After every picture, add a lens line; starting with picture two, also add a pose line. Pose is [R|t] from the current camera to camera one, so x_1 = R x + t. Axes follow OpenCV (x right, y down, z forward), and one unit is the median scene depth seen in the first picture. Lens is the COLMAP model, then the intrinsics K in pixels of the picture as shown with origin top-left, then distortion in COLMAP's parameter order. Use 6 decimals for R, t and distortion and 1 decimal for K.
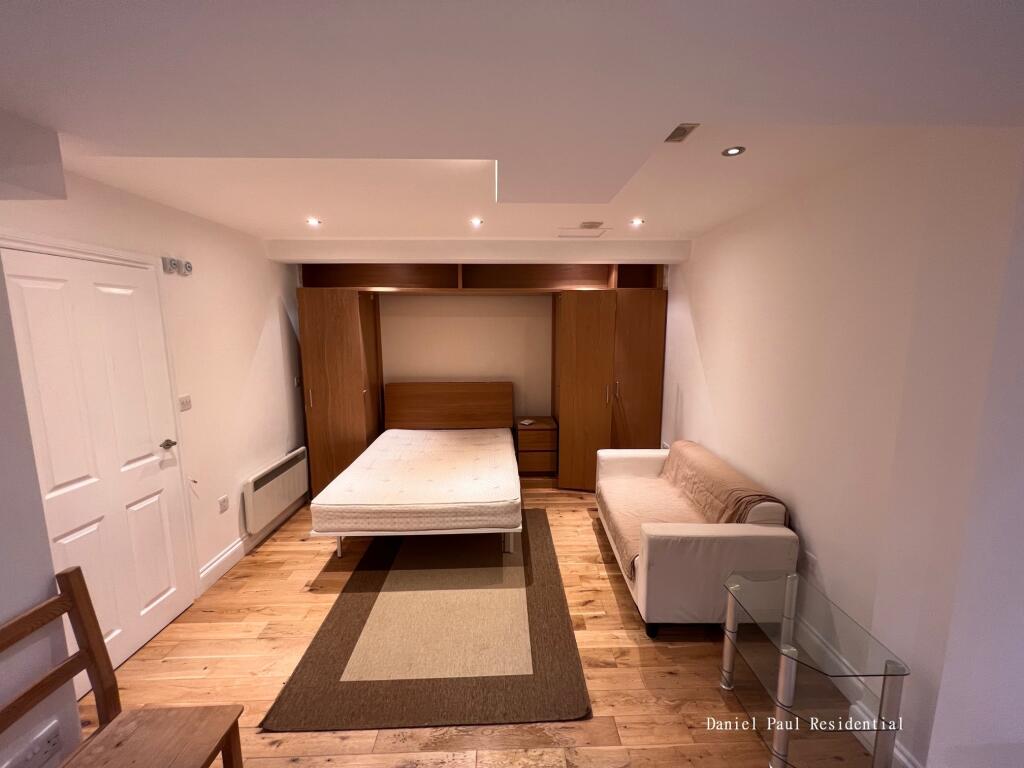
lens RADIAL K [[409.4, 0, 514.9], [0, 409.4, 381.3], [0, 0, 1]] dist [-0.000529, 0.000017]
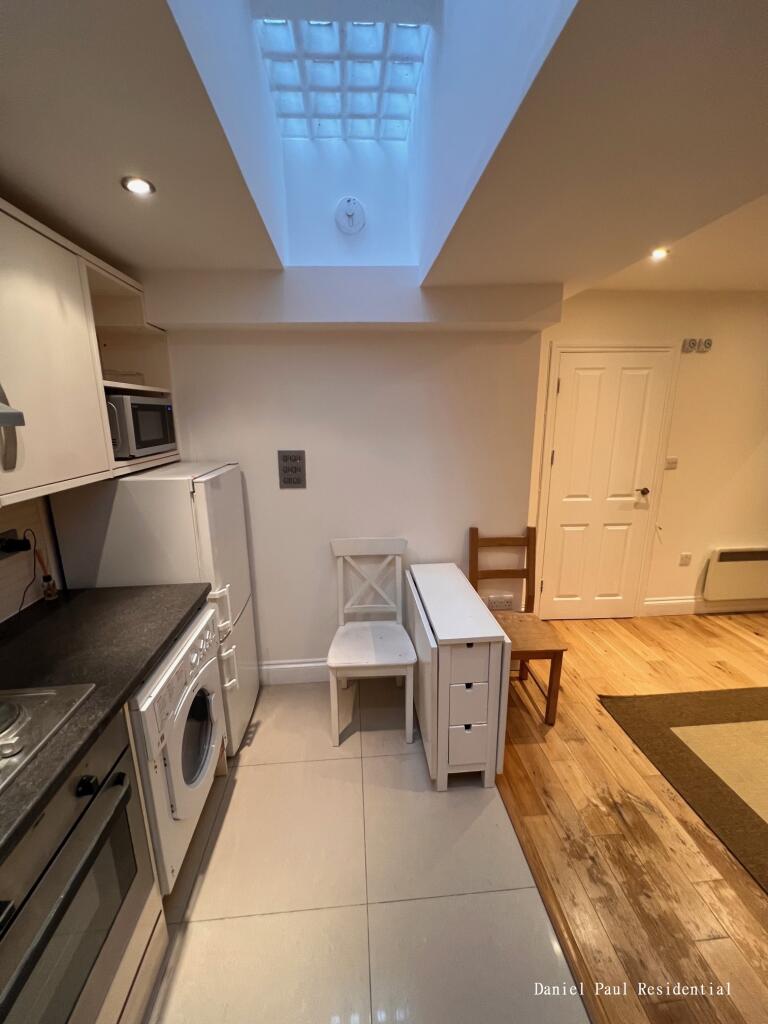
lens RADIAL K [[409.4, 0, 381.3], [0, 409.4, 508.2], [0, 0, 1]] dist [-0.000529, 0.000017]
pose [[0.047226, 0.230036, -0.972036, 0.394372], [-0.127225, 0.966581, 0.222564, 0.023338], [0.990749, 0.113156, 0.074914, 0.085159]]
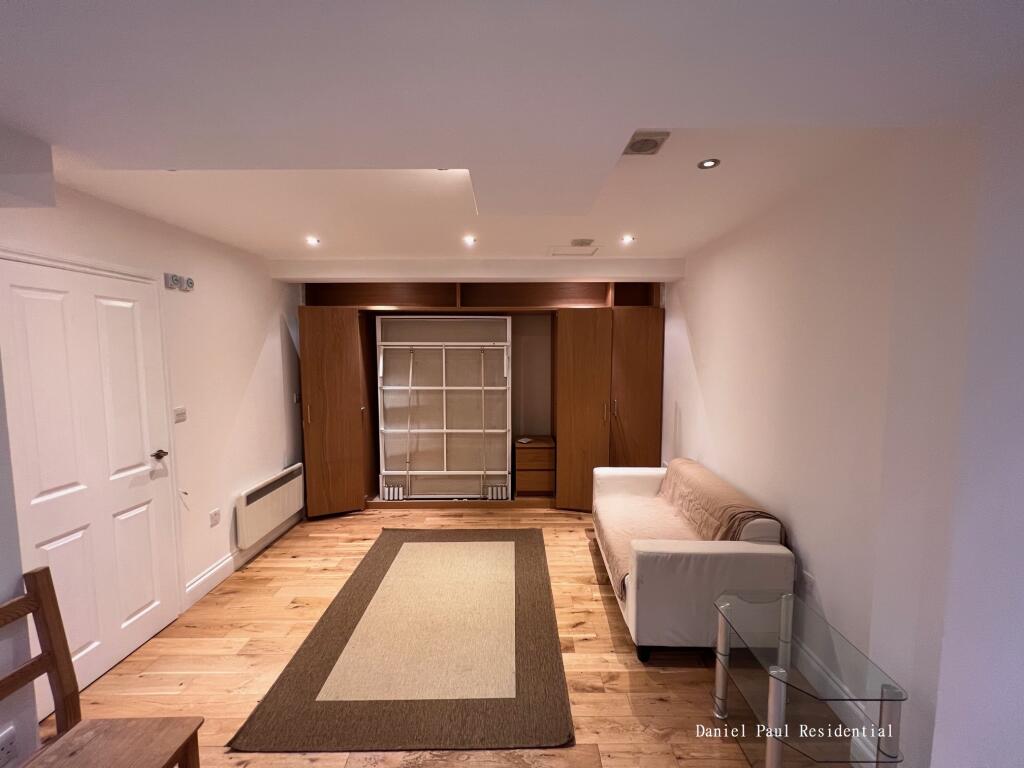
lens RADIAL K [[409.4, 0, 514.9], [0, 409.4, 381.3], [0, 0, 1]] dist [-0.000529, 0.000017]
pose [[0.999661, 0.002028, -0.025955, 0.058229], [-0.003592, 0.998172, -0.060332, 0.031676], [0.025786, 0.060404, 0.997841, 0.001406]]
